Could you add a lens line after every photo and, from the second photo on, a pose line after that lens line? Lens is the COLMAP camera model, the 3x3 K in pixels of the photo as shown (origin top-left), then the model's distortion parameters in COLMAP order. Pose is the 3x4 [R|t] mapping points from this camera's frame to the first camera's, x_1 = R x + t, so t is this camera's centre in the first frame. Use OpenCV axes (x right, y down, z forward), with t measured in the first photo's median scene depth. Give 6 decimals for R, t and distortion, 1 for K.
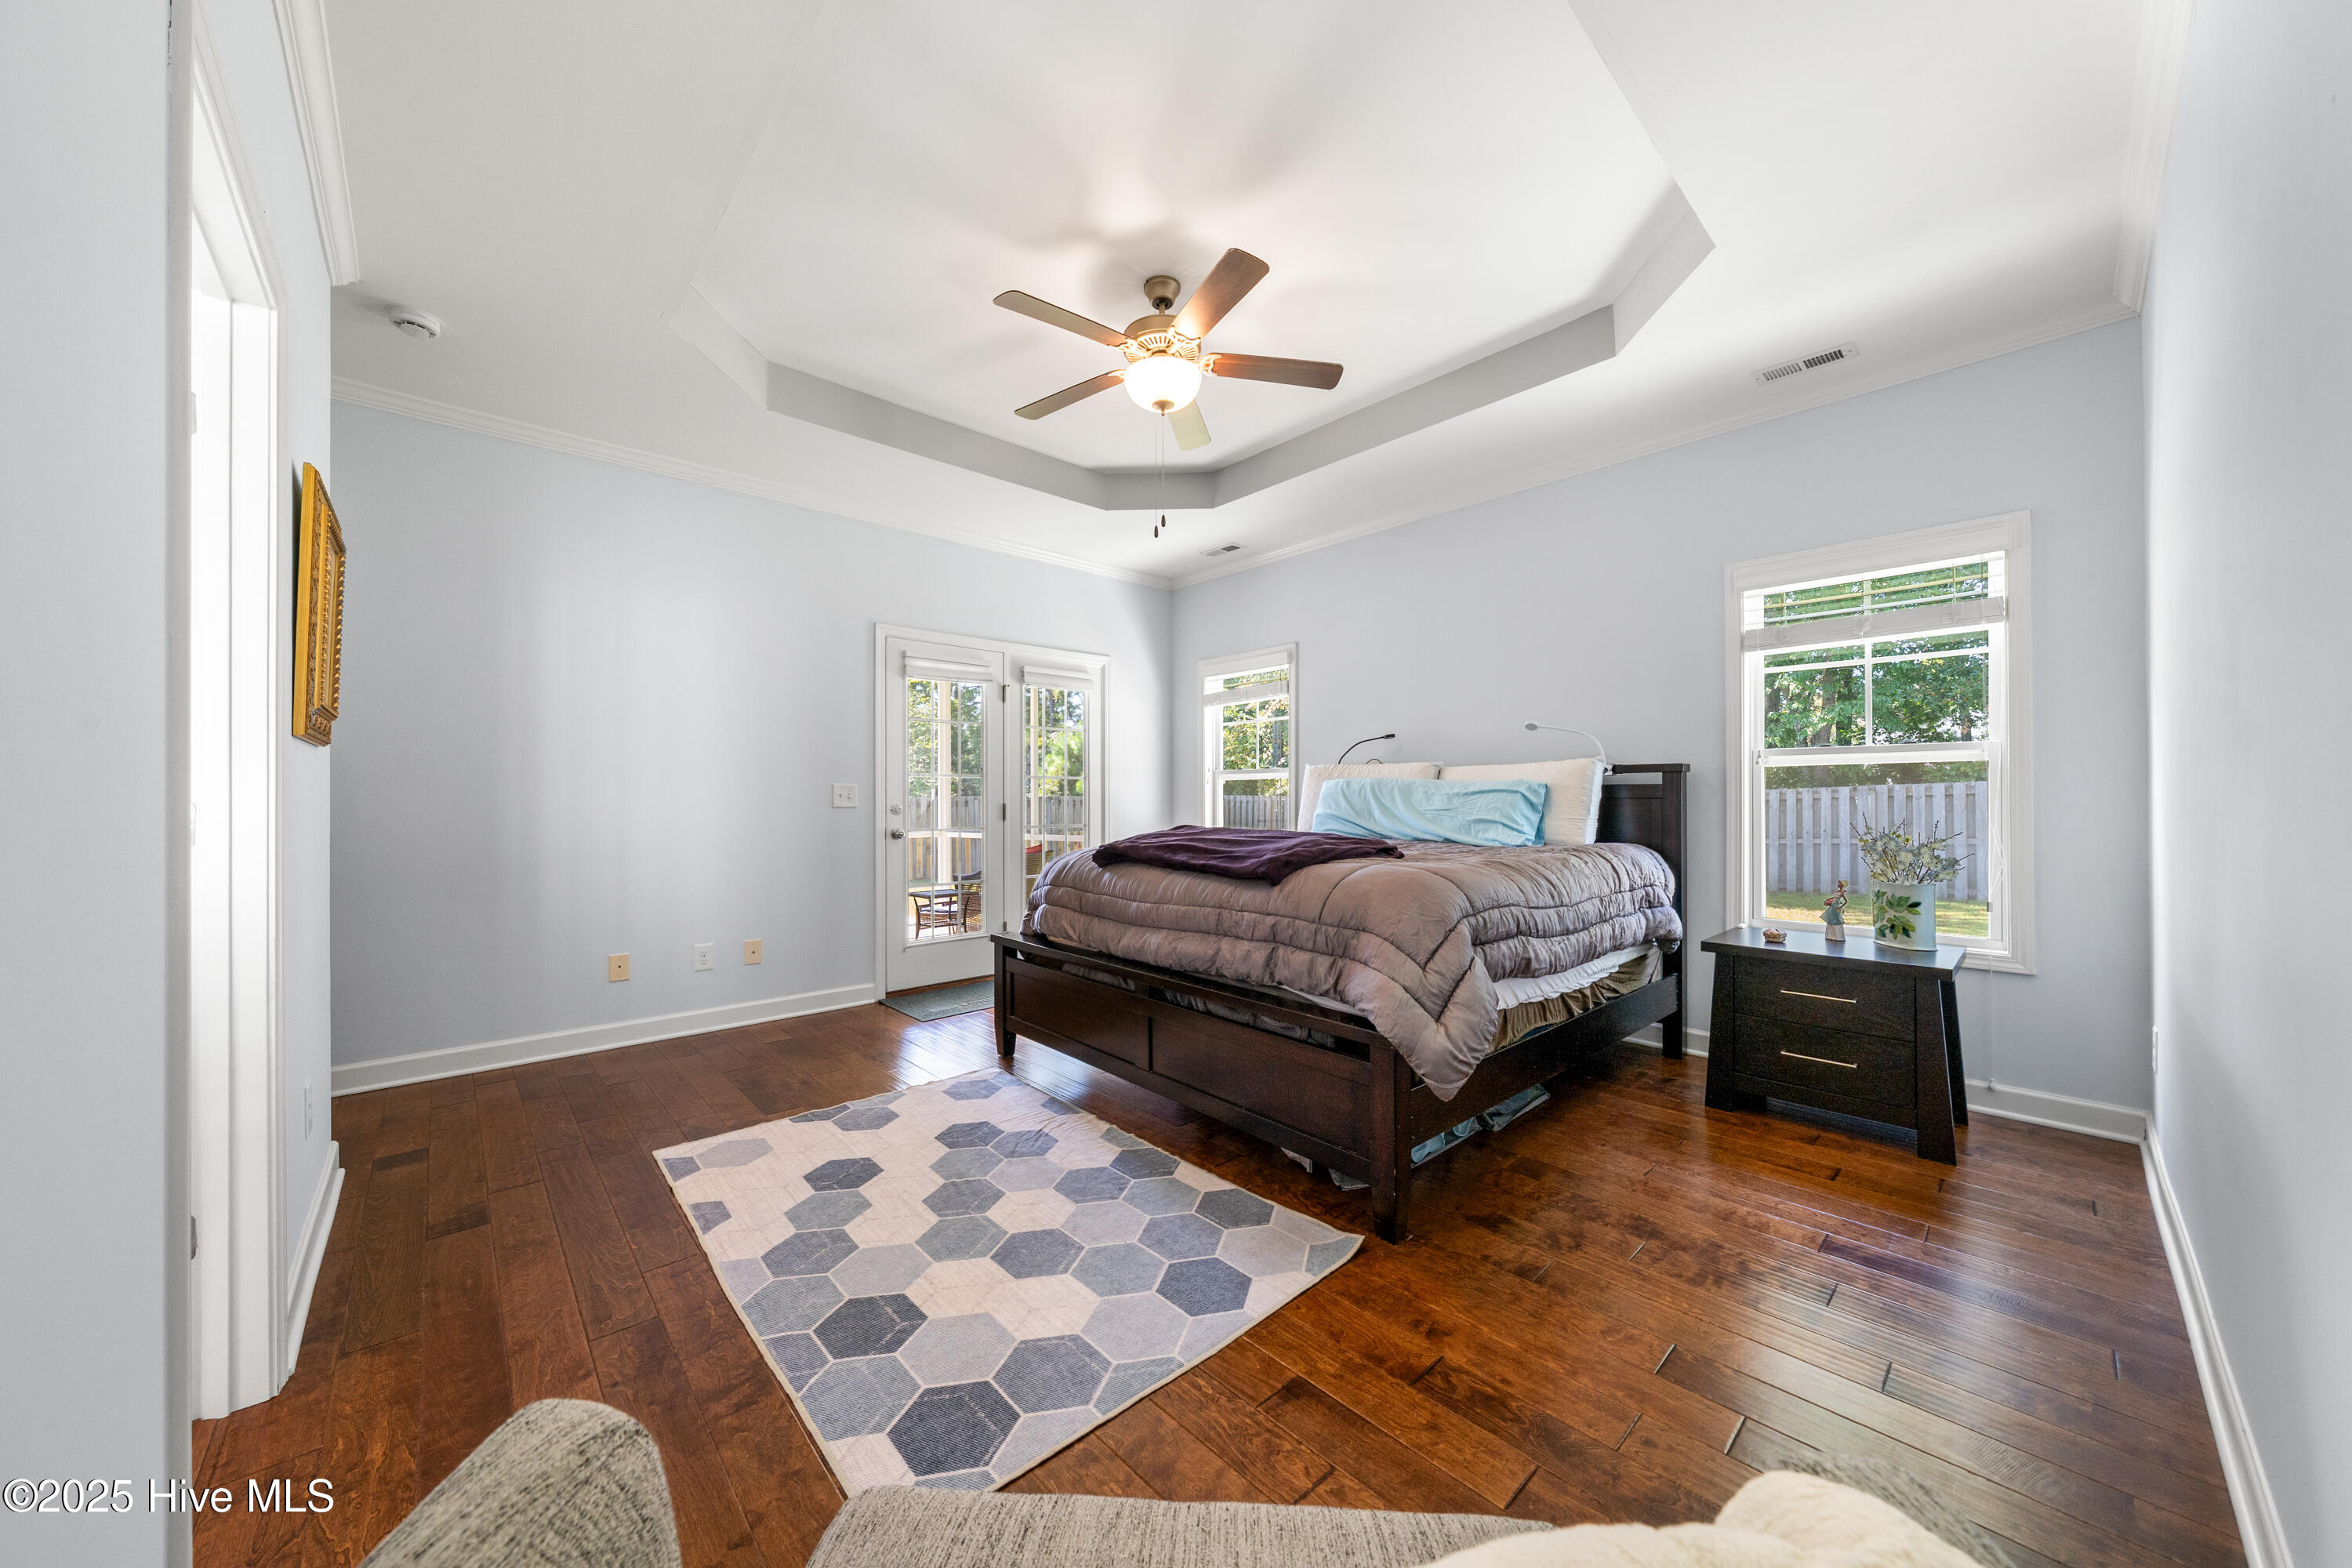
lens RADIAL K [[807.3, 0, 1176.5], [0, 807.3, 794.5], [0, 0, 1]] dist [-0.001275, -0.000069]
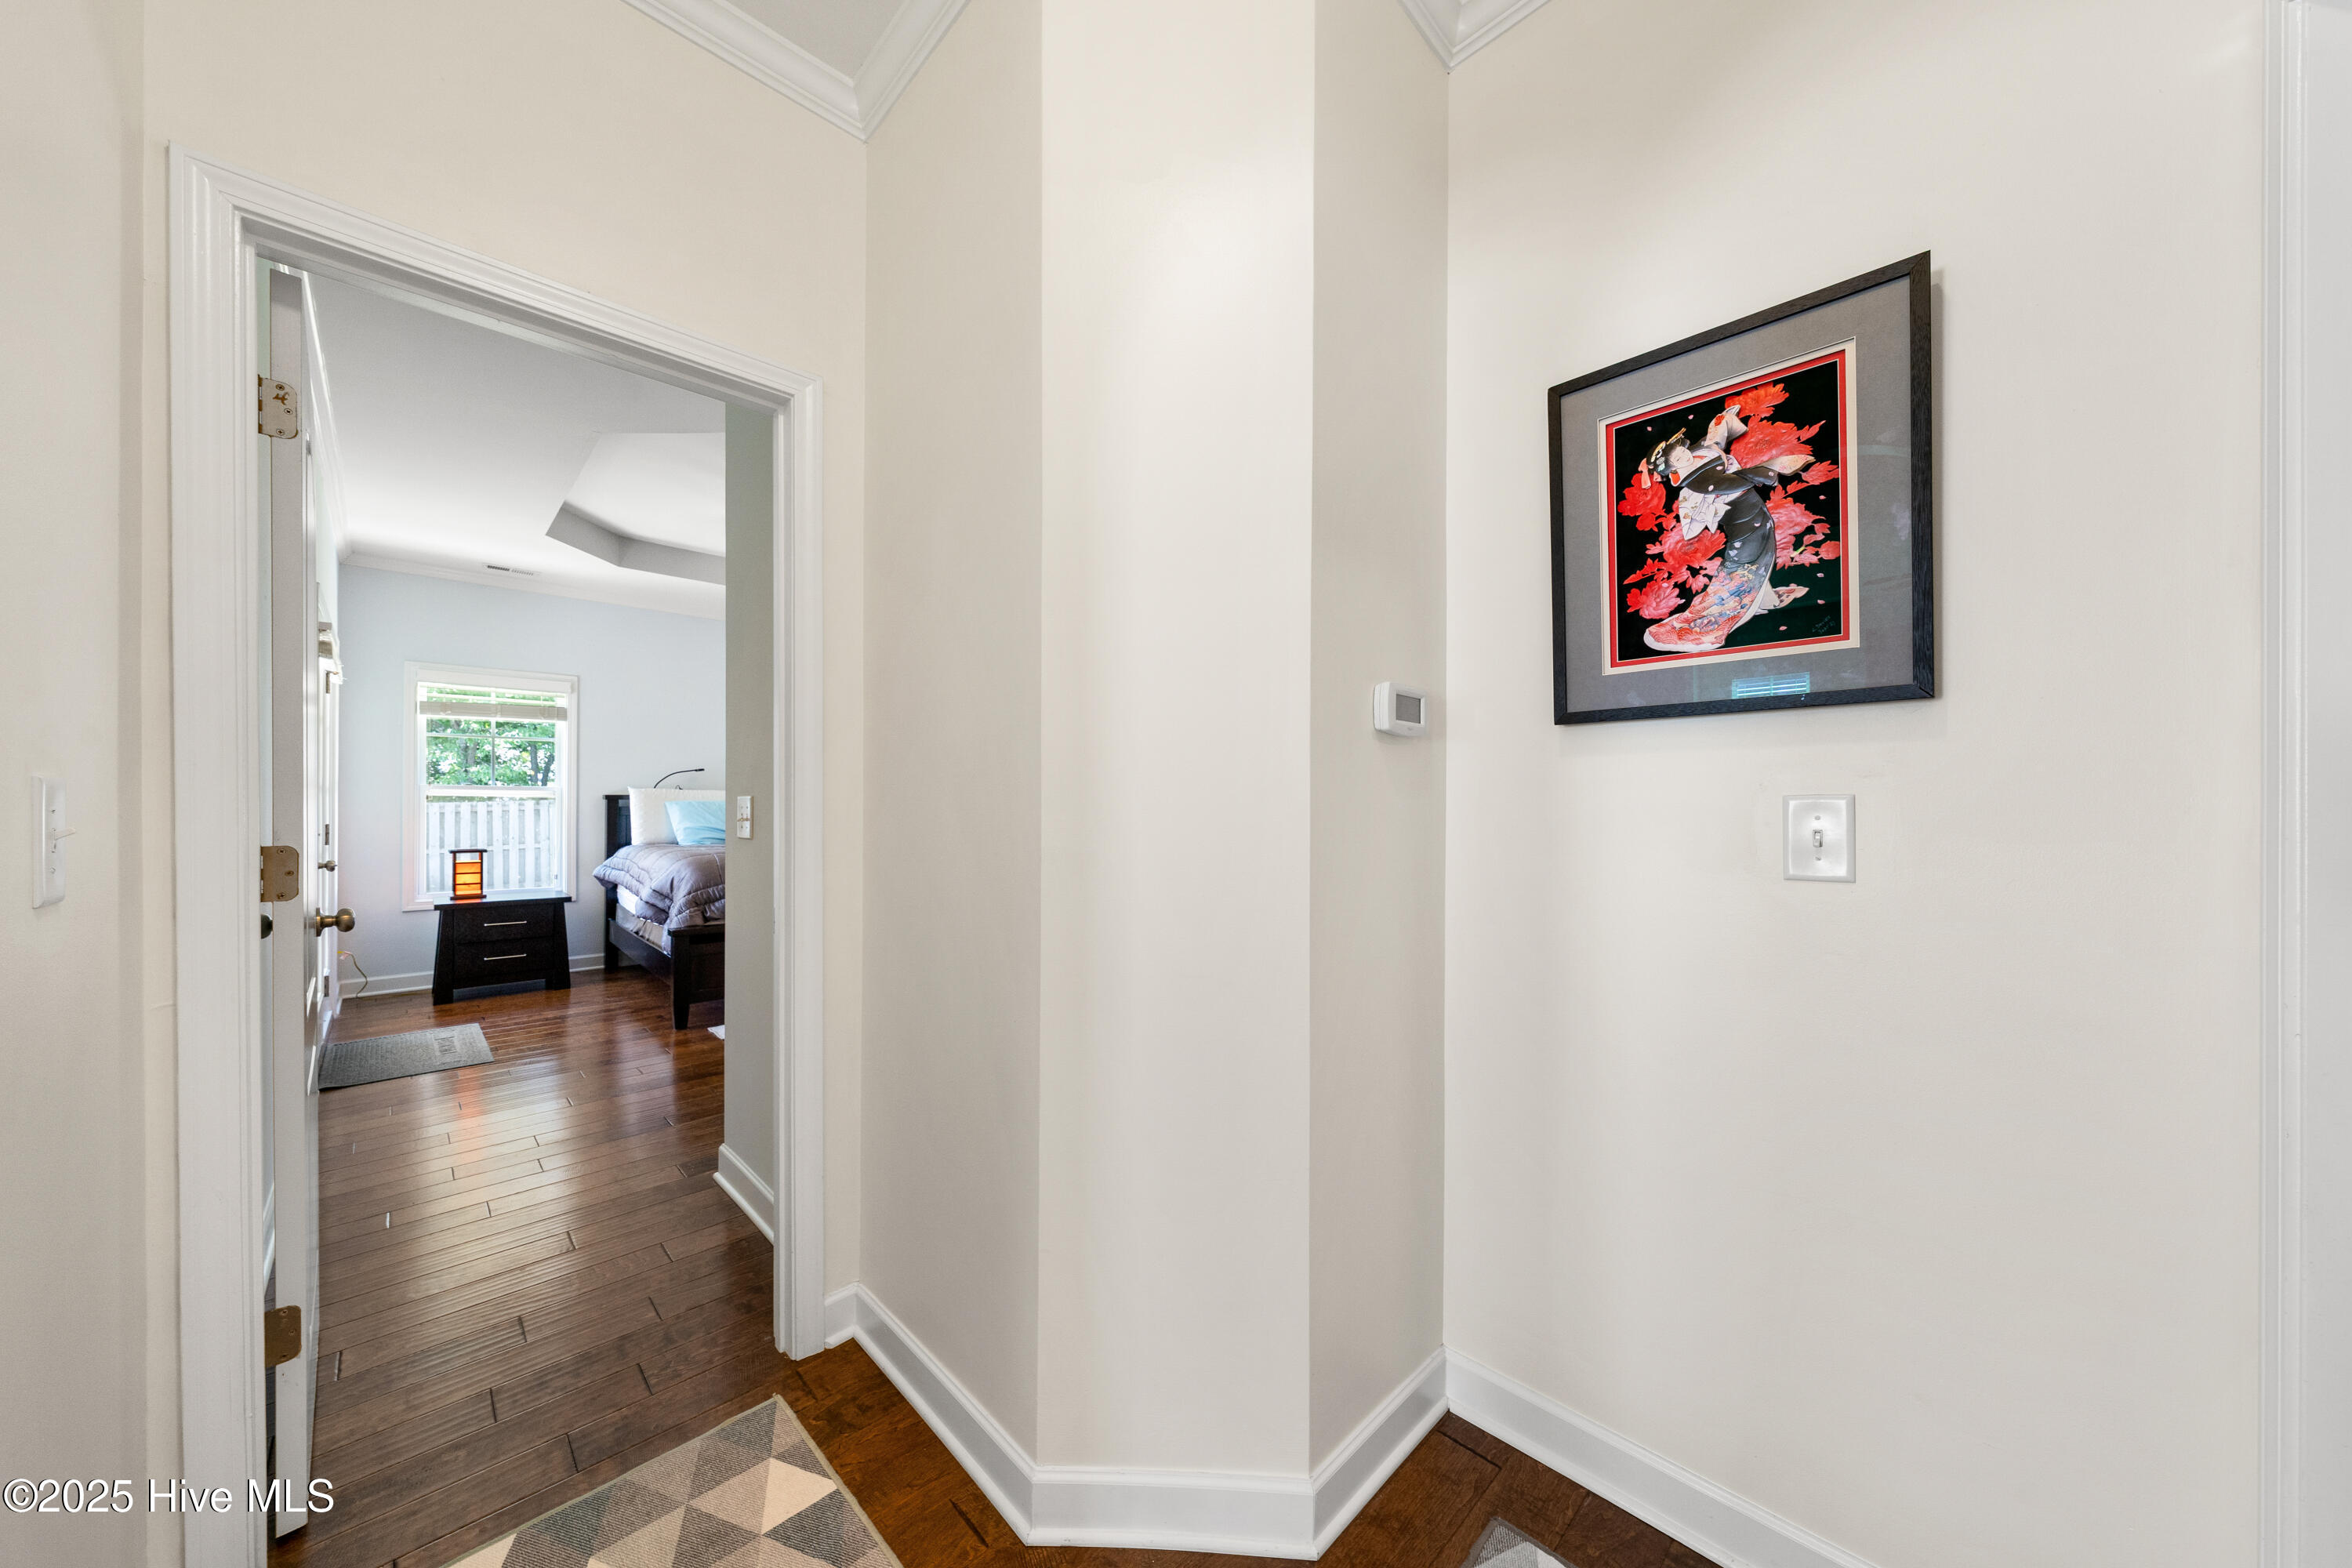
lens RADIAL K [[798.4, 0, 1173.1], [0, 798.4, 804.9], [0, 0, 1]] dist [-0.001784, 0.000027]
pose [[-0.038786, 0.006603, 0.999226, -1.964705], [-0.006544, 0.999955, -0.006862, -0.015049], [-0.999226, -0.006805, -0.038741, 0.418358]]
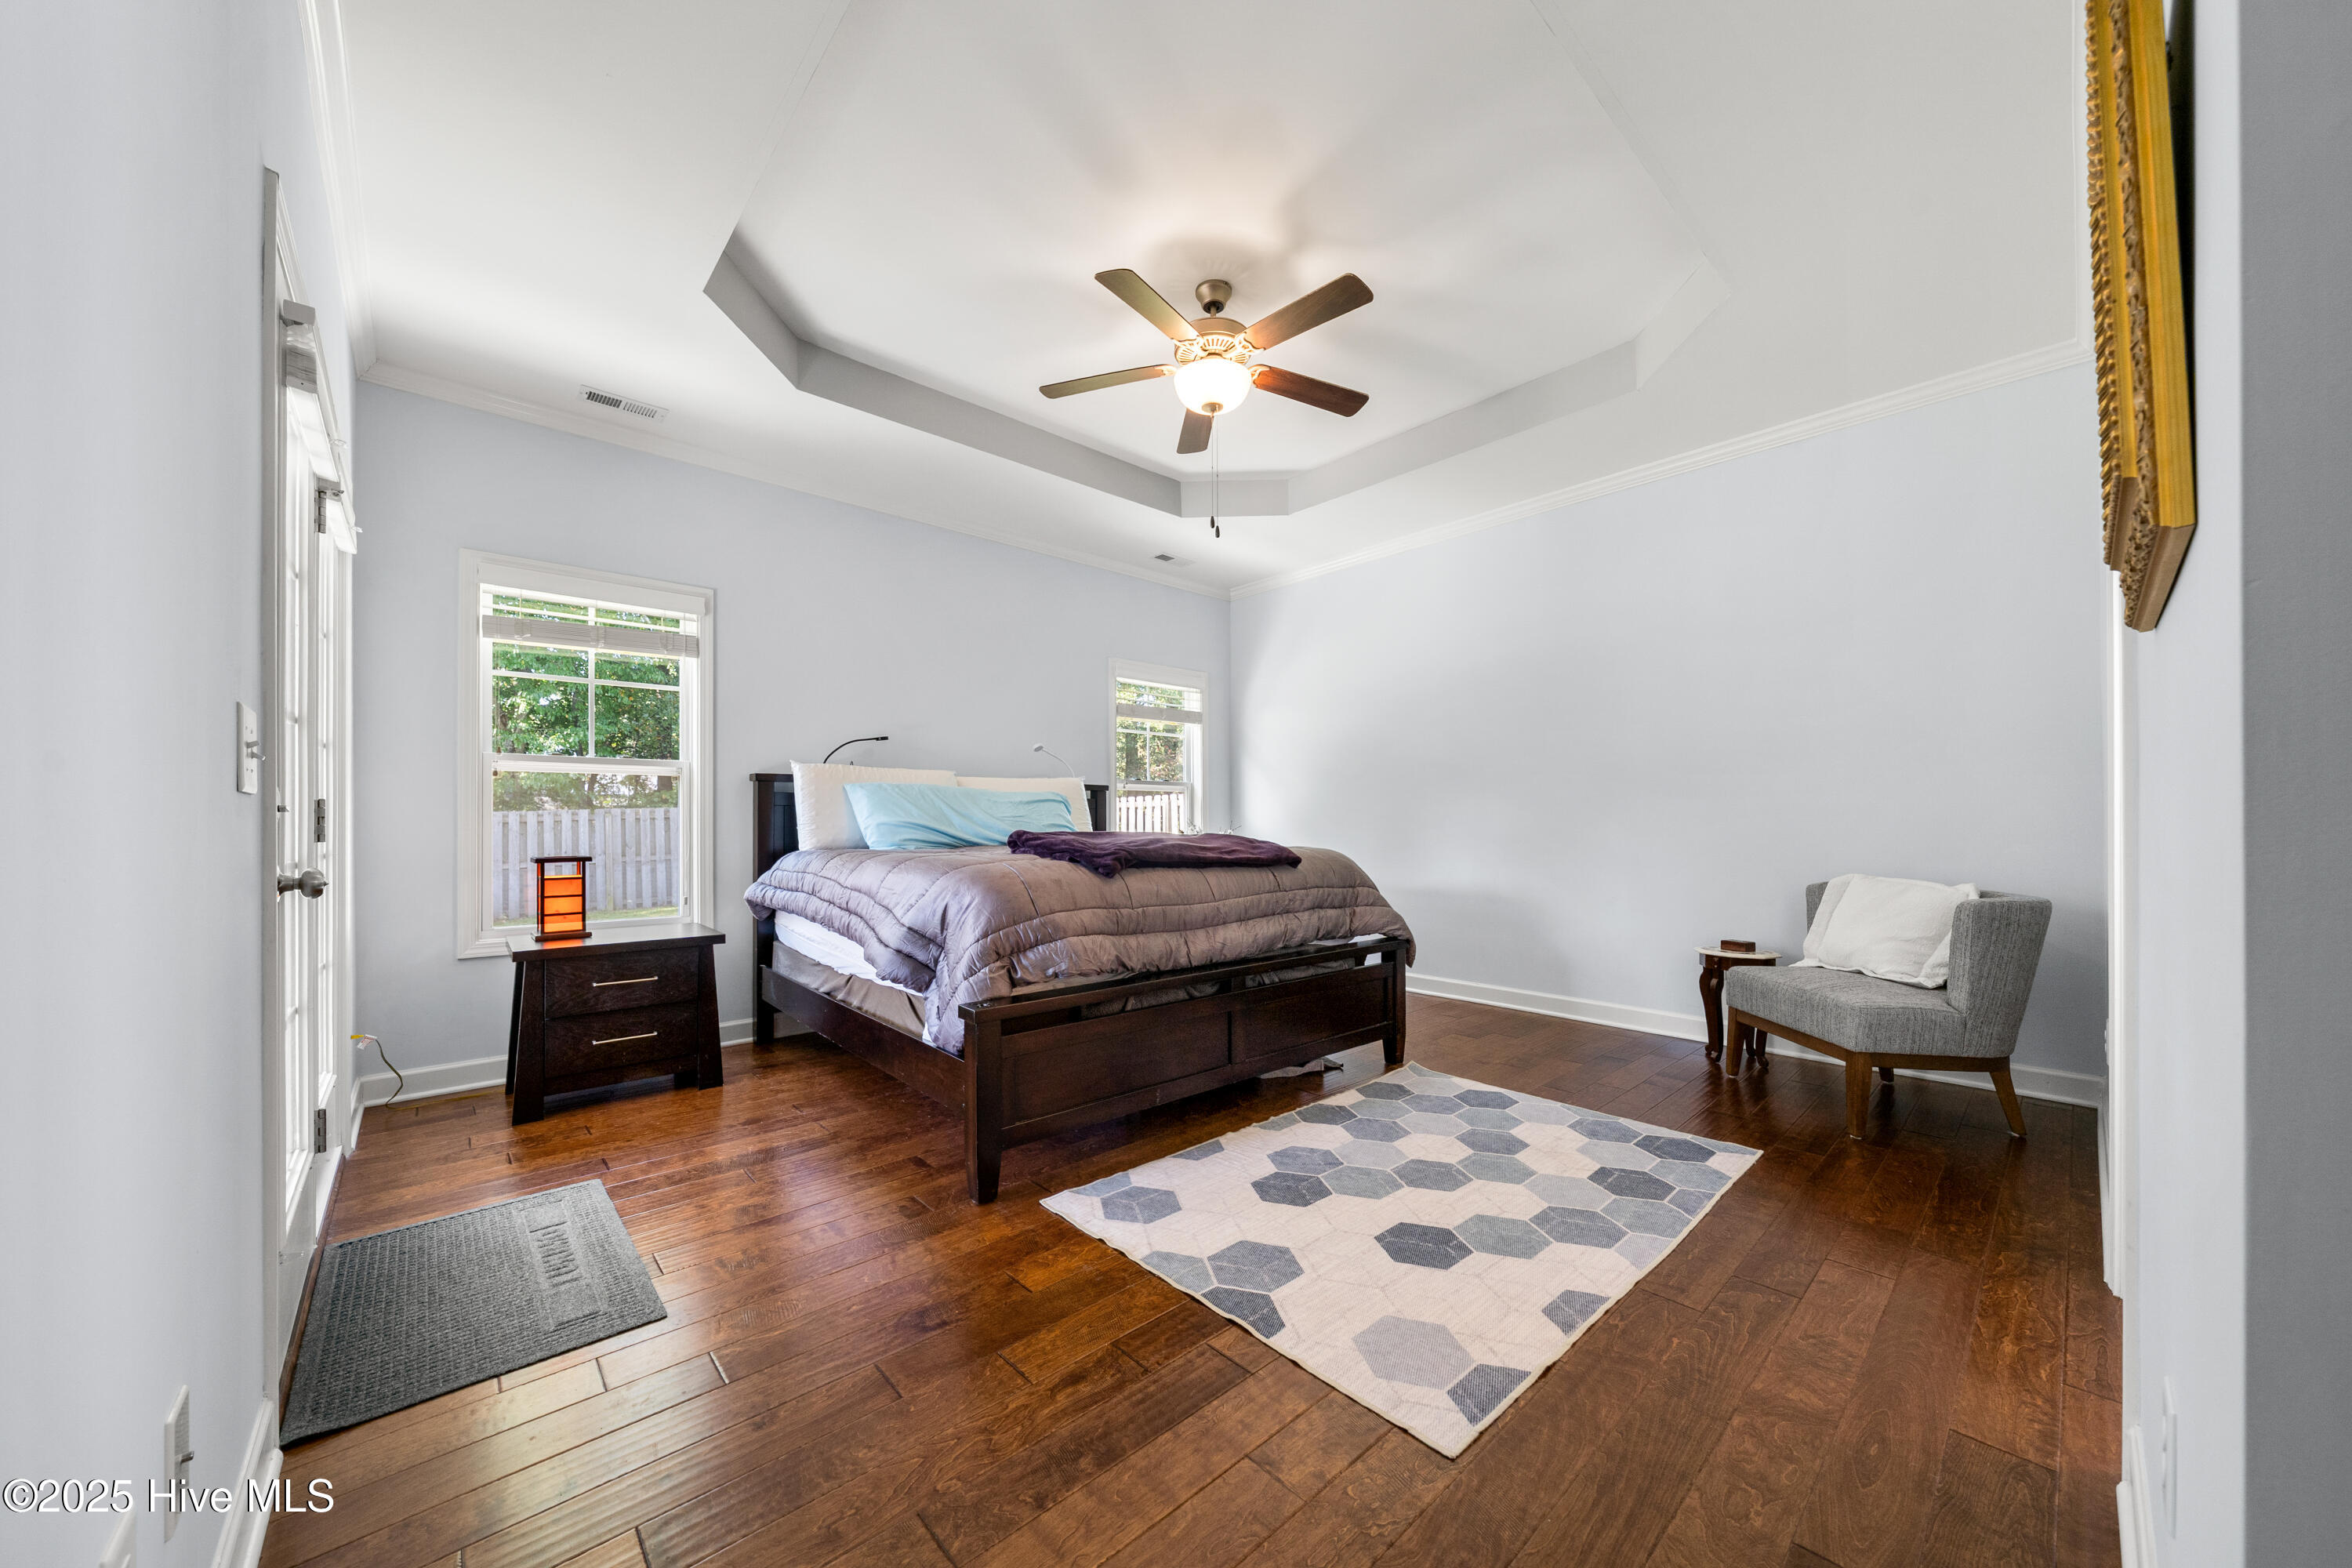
lens RADIAL K [[824.3, 0, 1162.4], [0, 824.3, 820.5], [0, 0, 1]] dist [-0.000630, -0.000045]
pose [[0.012097, 0.004492, 0.999917, -1.157752], [-0.001343, 0.999989, -0.004476, 0.042482], [-0.999926, -0.001289, 0.012103, 1.160870]]
